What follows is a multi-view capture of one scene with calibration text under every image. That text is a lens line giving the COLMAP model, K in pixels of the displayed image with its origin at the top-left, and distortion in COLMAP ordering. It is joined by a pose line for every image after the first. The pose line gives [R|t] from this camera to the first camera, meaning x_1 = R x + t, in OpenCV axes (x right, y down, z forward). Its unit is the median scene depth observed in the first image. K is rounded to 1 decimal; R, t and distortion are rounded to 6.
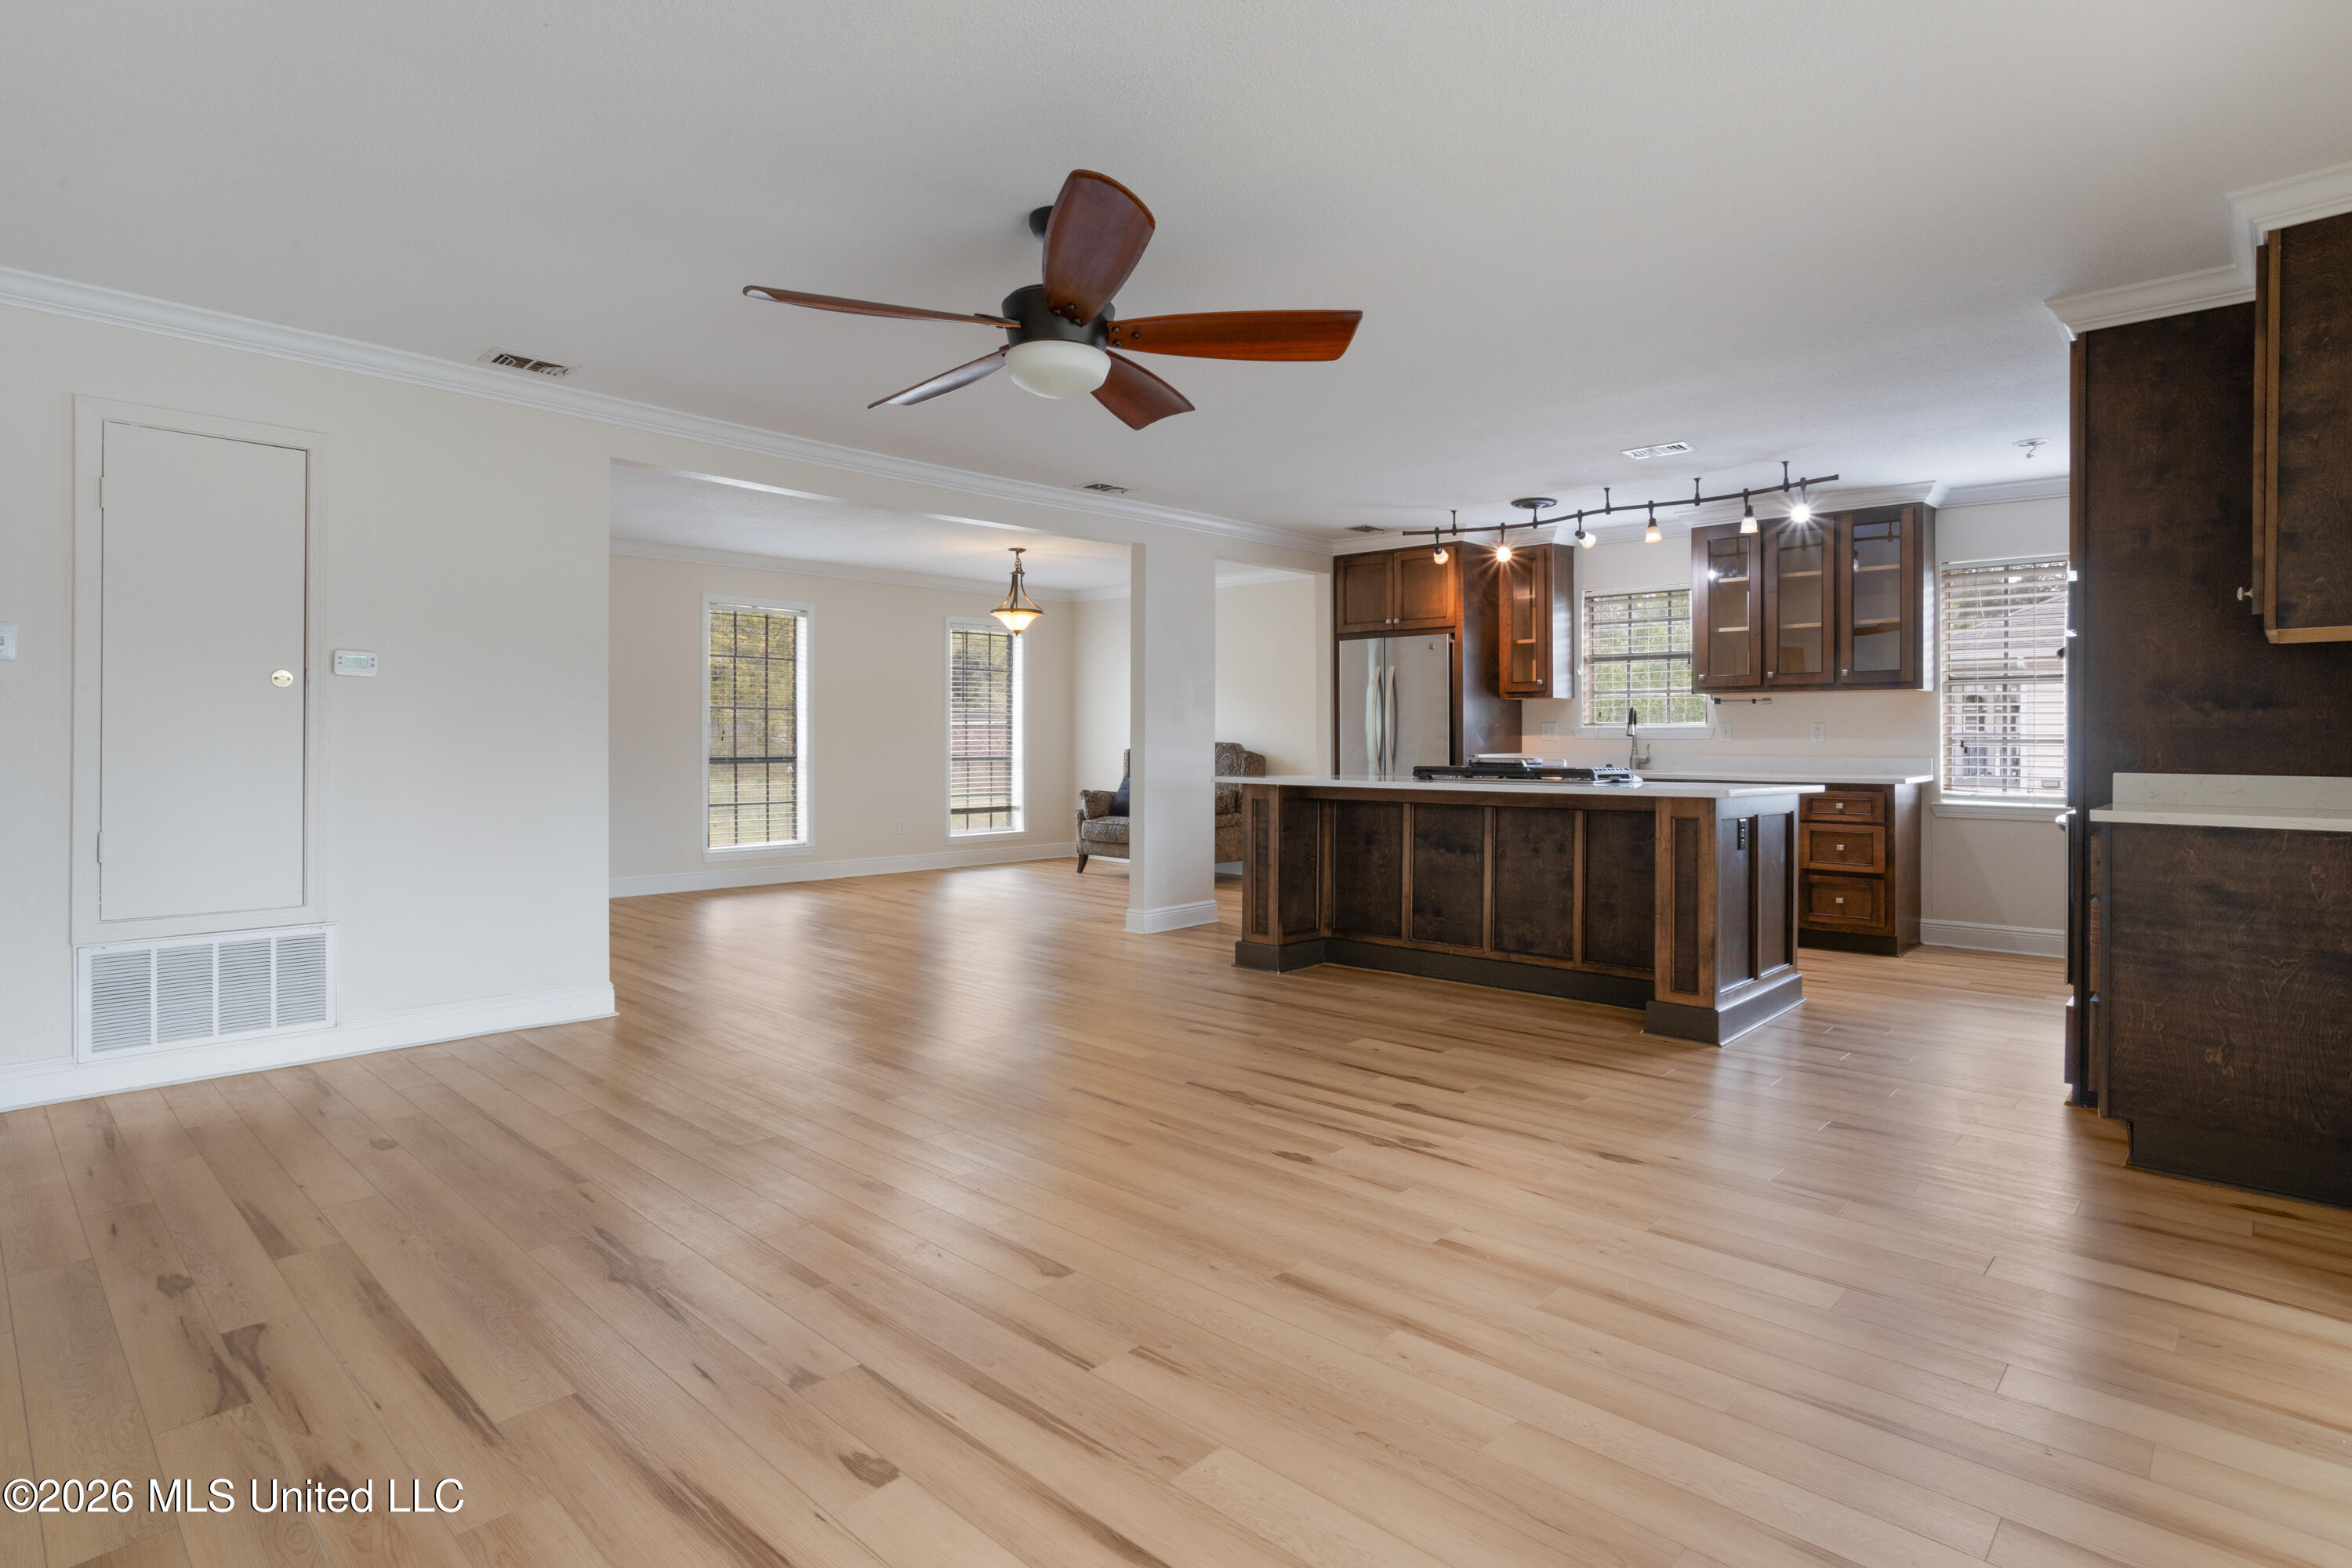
lens RADIAL K [[1174.4, 0, 1169.1], [0, 1174.4, 742.8], [0, 0, 1]] dist [-0.065608, 0.033257]
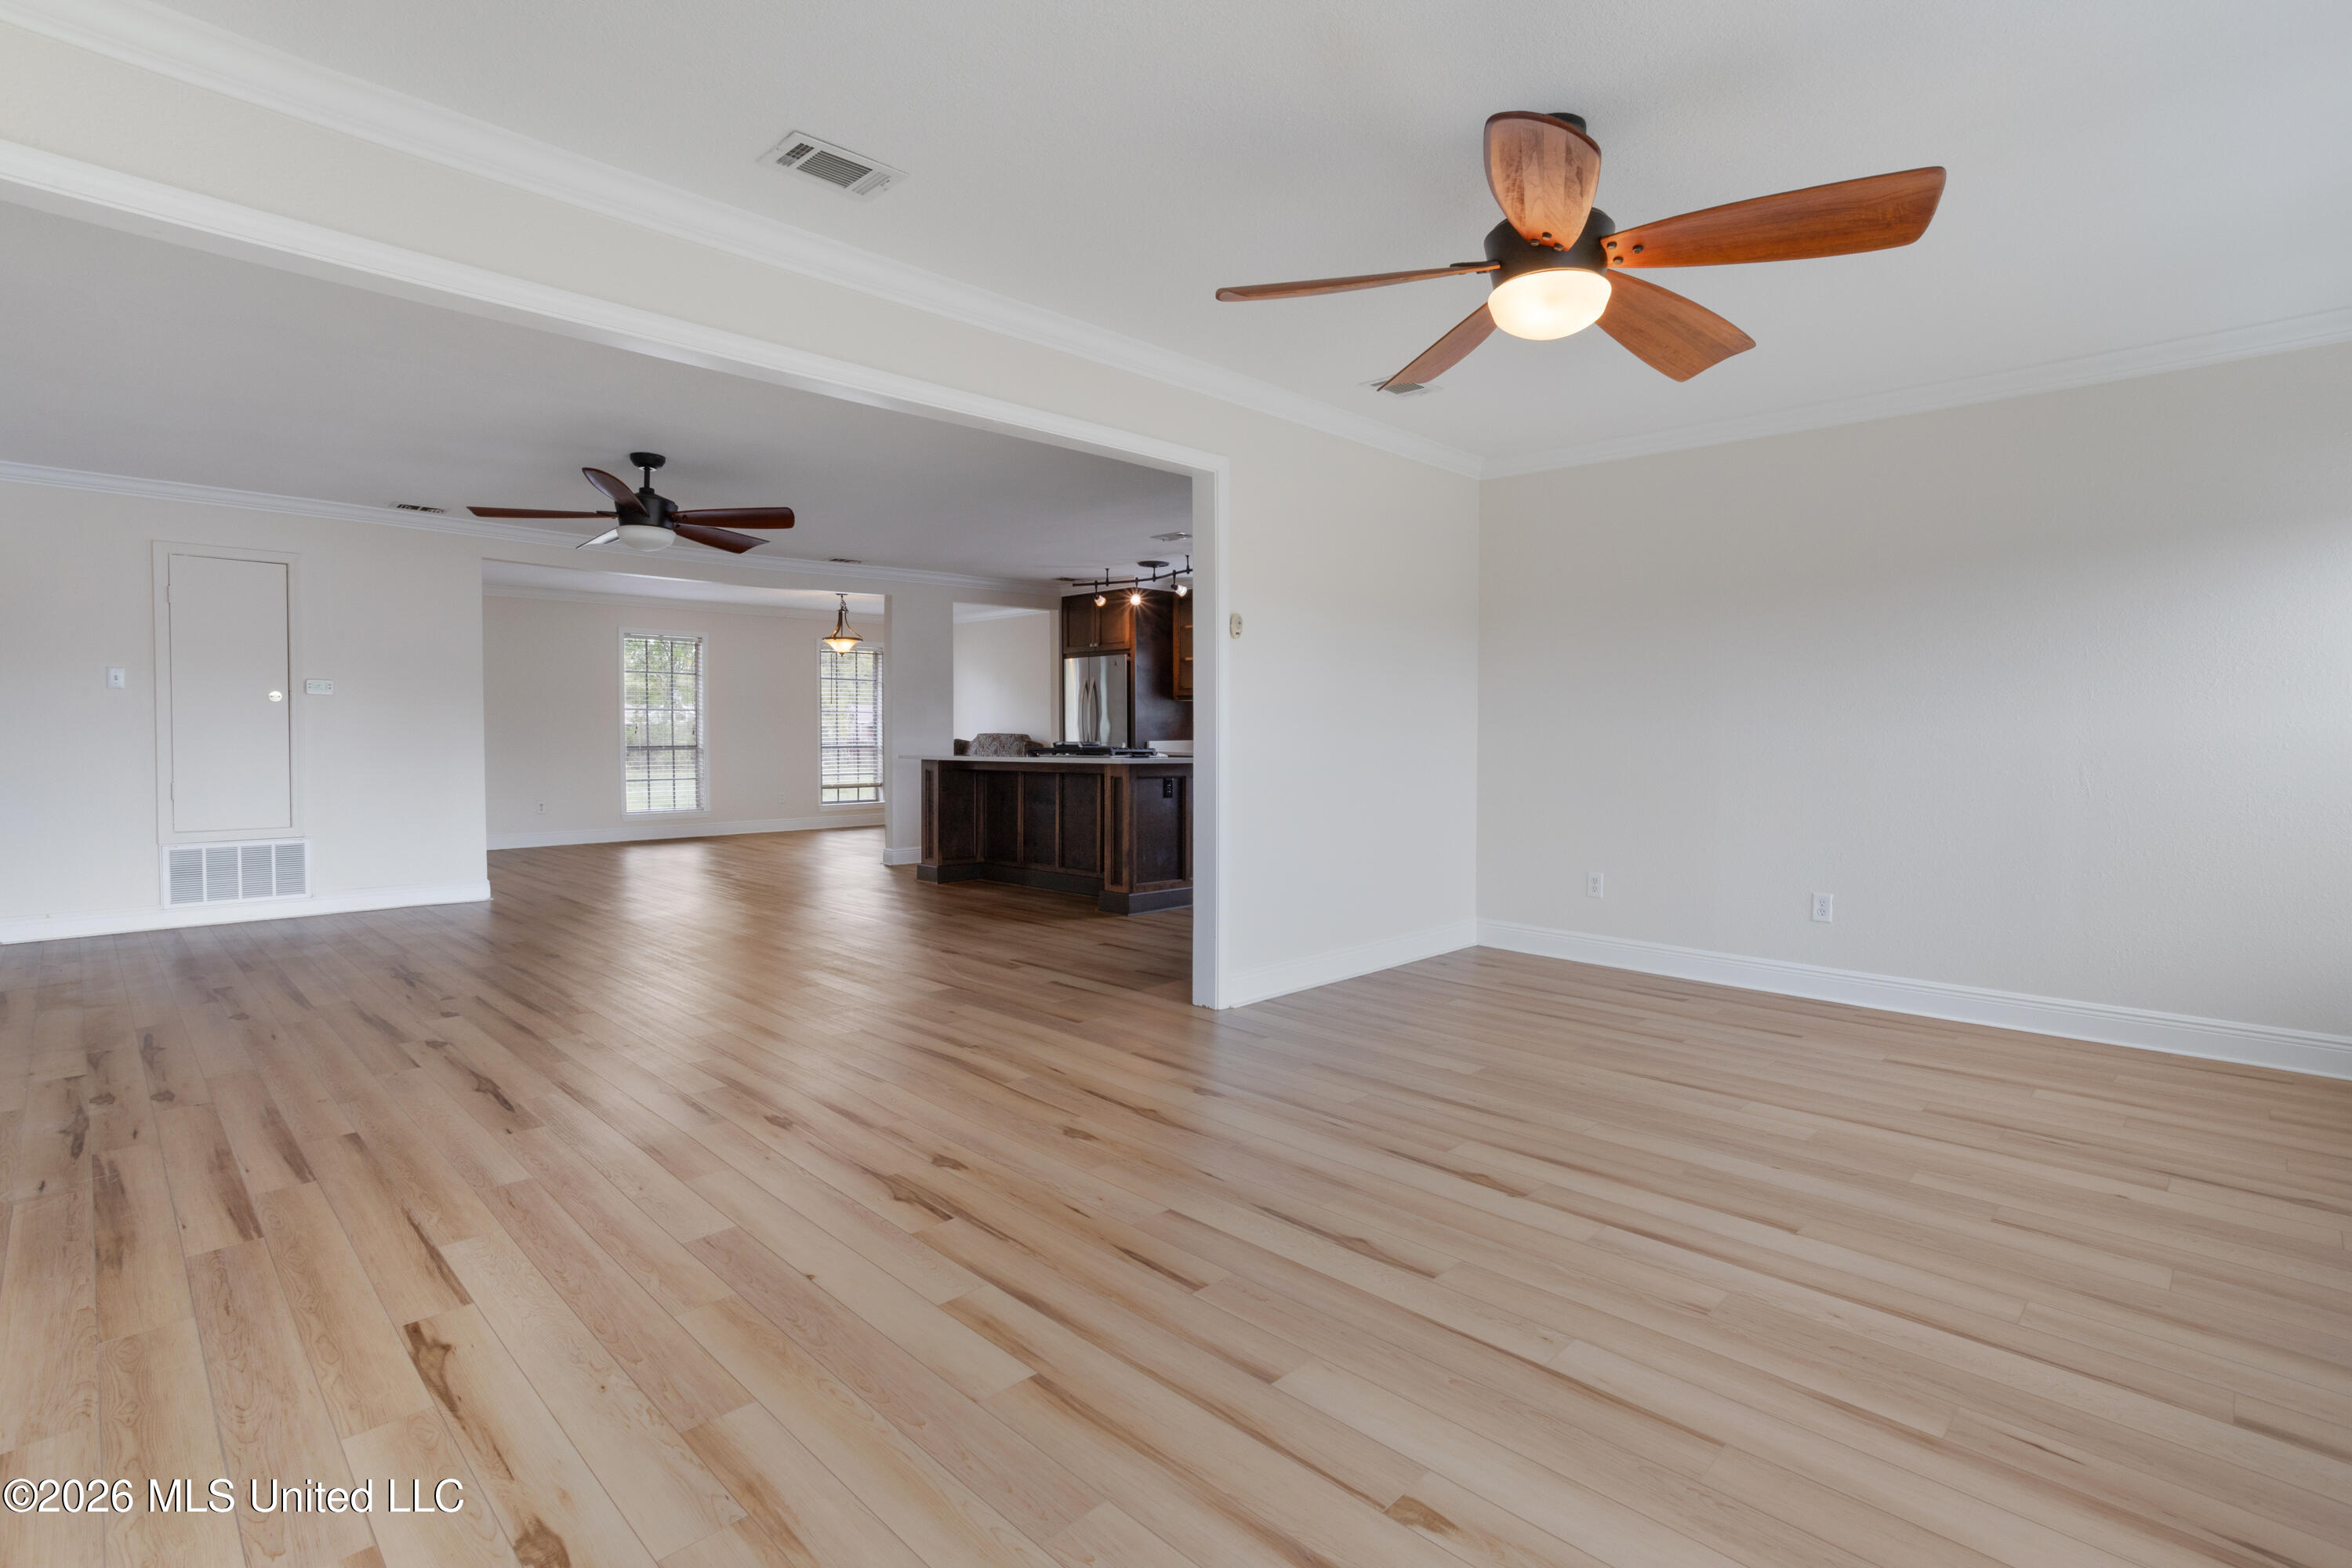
lens RADIAL K [[1119.0, 0, 1167.1], [0, 1119.0, 762.0], [0, 0, 1]] dist [-0.053409, 0.032920]
pose [[0.999477, -0.002089, -0.032265, 0.439342], [0.002807, 0.999749, 0.022210, 0.007287], [0.032210, -0.022289, 0.999233, -0.433929]]
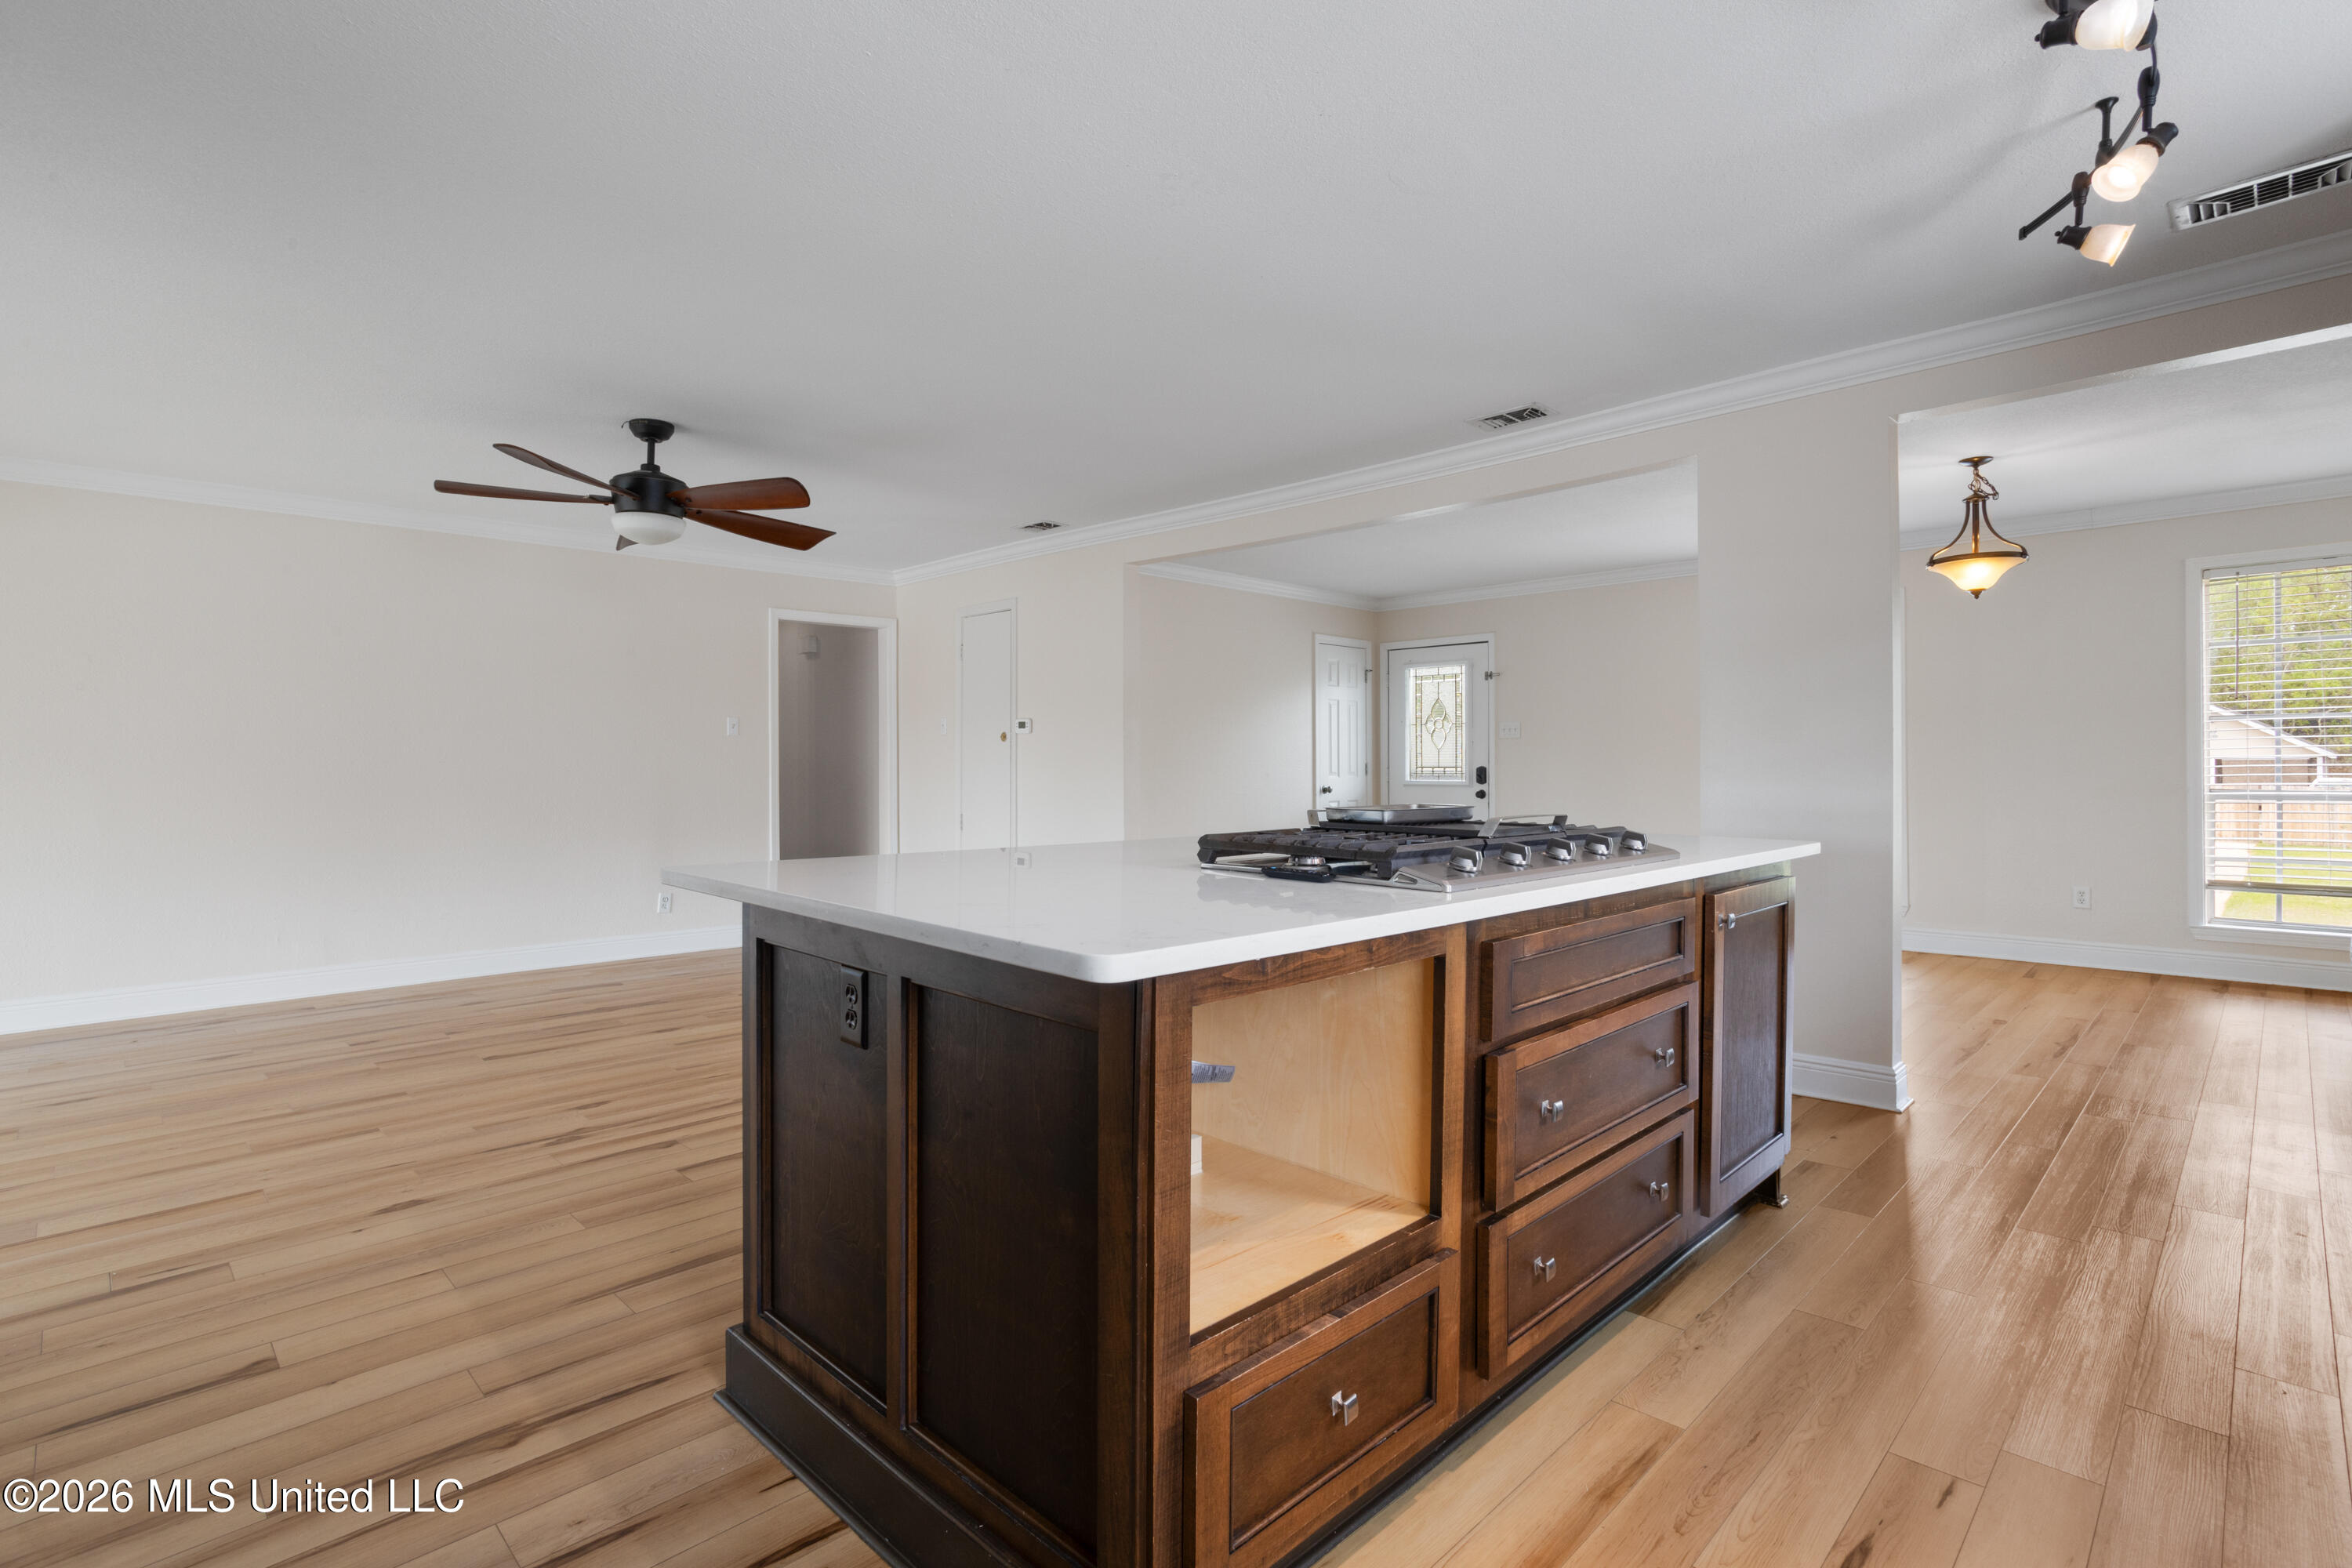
lens RADIAL K [[1130.7, 0, 1164.2], [0, 1130.7, 770.6], [0, 0, 1]] dist [-0.056683, 0.034390]
pose [[-0.004709, 0.001125, -0.999988, 0.690204], [0.001424, 0.999998, 0.001118, 0.000354], [0.999988, -0.001419, -0.004710, 0.868102]]
